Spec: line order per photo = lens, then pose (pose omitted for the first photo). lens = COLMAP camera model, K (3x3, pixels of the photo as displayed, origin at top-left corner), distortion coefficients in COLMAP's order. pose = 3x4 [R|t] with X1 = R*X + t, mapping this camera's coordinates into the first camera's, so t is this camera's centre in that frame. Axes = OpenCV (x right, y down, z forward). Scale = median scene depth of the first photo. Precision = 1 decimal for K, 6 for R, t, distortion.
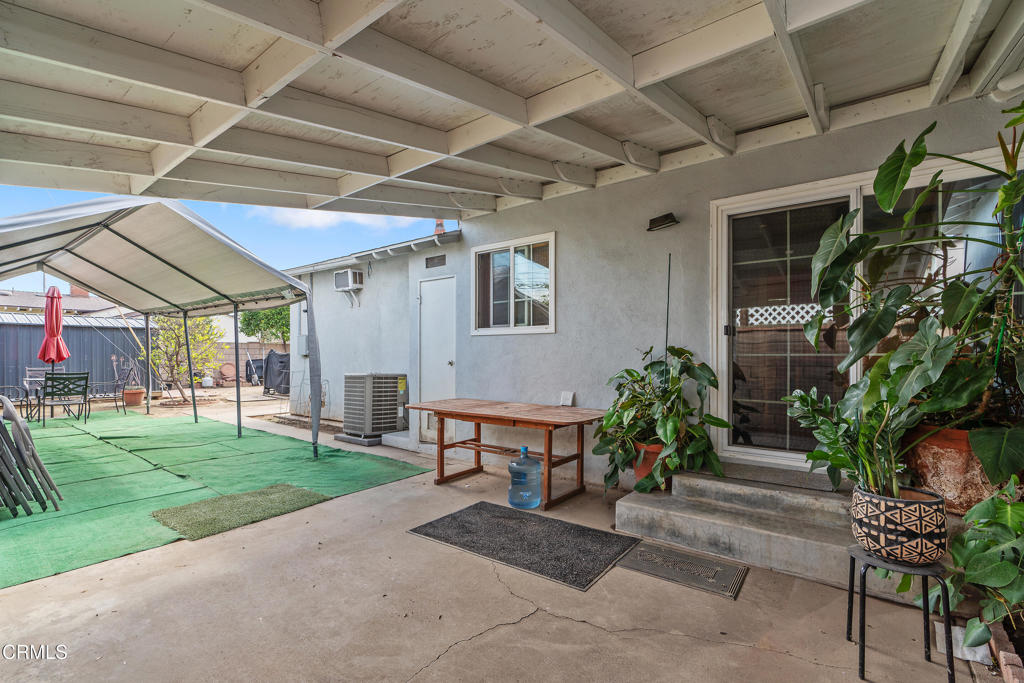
lens RADIAL K [[454.5, 0, 512.1], [0, 454.5, 355.1], [0, 0, 1]] dist [-0.000337, 0.000330]
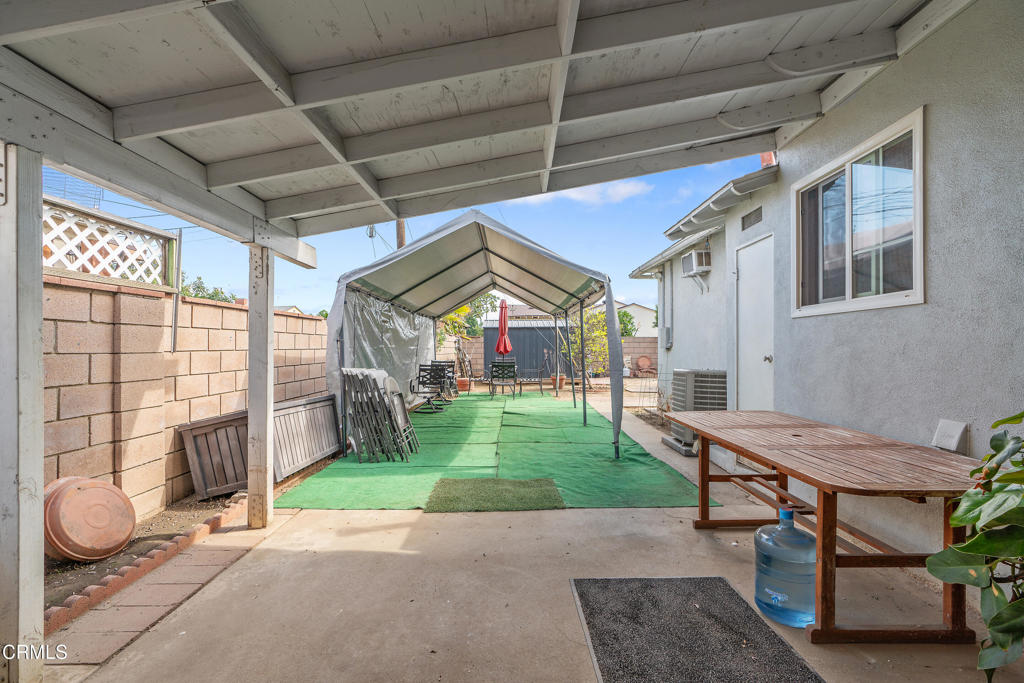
lens RADIAL K [[456.3, 0, 513.1], [0, 456.3, 348.5], [0, 0, 1]] dist [-0.000587, 0.000640]
pose [[0.606975, -0.003858, -0.794712, 0.224890], [0.004299, 0.999990, -0.001571, 0.000874], [0.794710, -0.002462, 0.606985, 0.321680]]
